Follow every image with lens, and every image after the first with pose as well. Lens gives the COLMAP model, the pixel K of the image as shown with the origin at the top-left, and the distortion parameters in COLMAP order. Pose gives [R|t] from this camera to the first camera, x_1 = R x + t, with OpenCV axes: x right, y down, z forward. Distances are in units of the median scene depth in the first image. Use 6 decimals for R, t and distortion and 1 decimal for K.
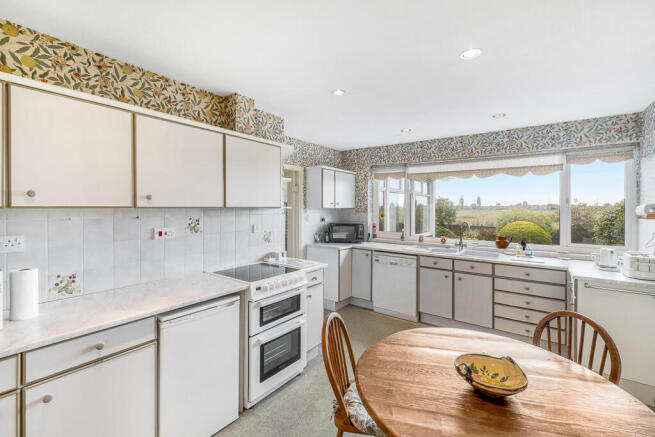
lens RADIAL K [[280.4, 0, 329.8], [0, 280.4, 208.1], [0, 0, 1]] dist [0.000029, 0.000008]
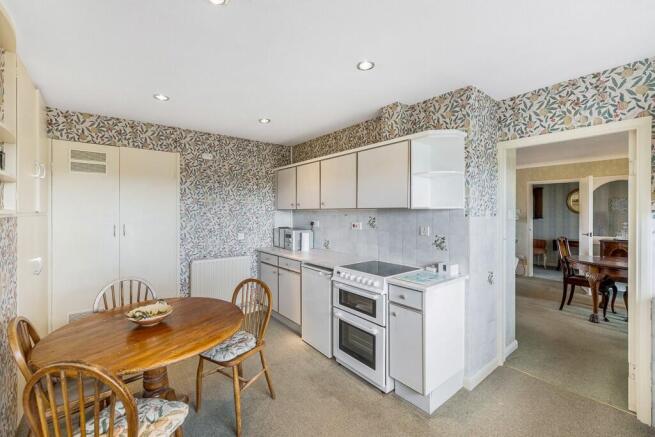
lens RADIAL K [[281.9, 0, 327.2], [0, 281.9, 215.0], [0, 0, 1]] dist [0.000451, 0.000024]
pose [[-0.251949, 0.010051, -0.967688, 1.115675], [0.000639, 0.999948, 0.010220, 0.016722], [0.967740, 0.001956, -0.251943, 1.443121]]
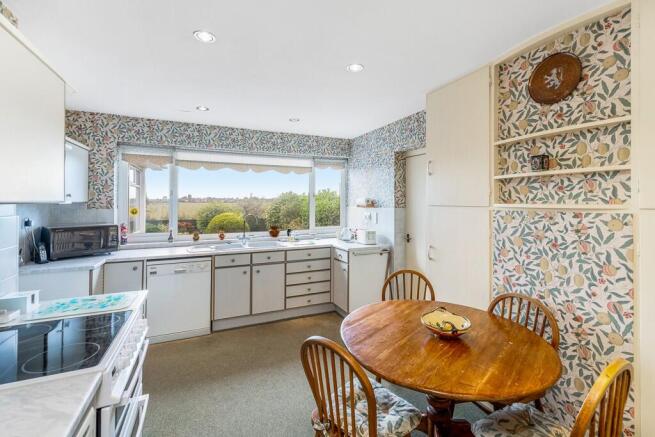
lens RADIAL K [[291.6, 0, 330.5], [0, 291.6, 200.7], [0, 0, 1]] dist [0.000871, -0.000021]
pose [[0.489620, -0.005746, 0.871917, -0.242550], [0.003545, 0.999983, 0.004599, -0.004579], [-0.871929, 0.000839, 0.489632, 0.193212]]
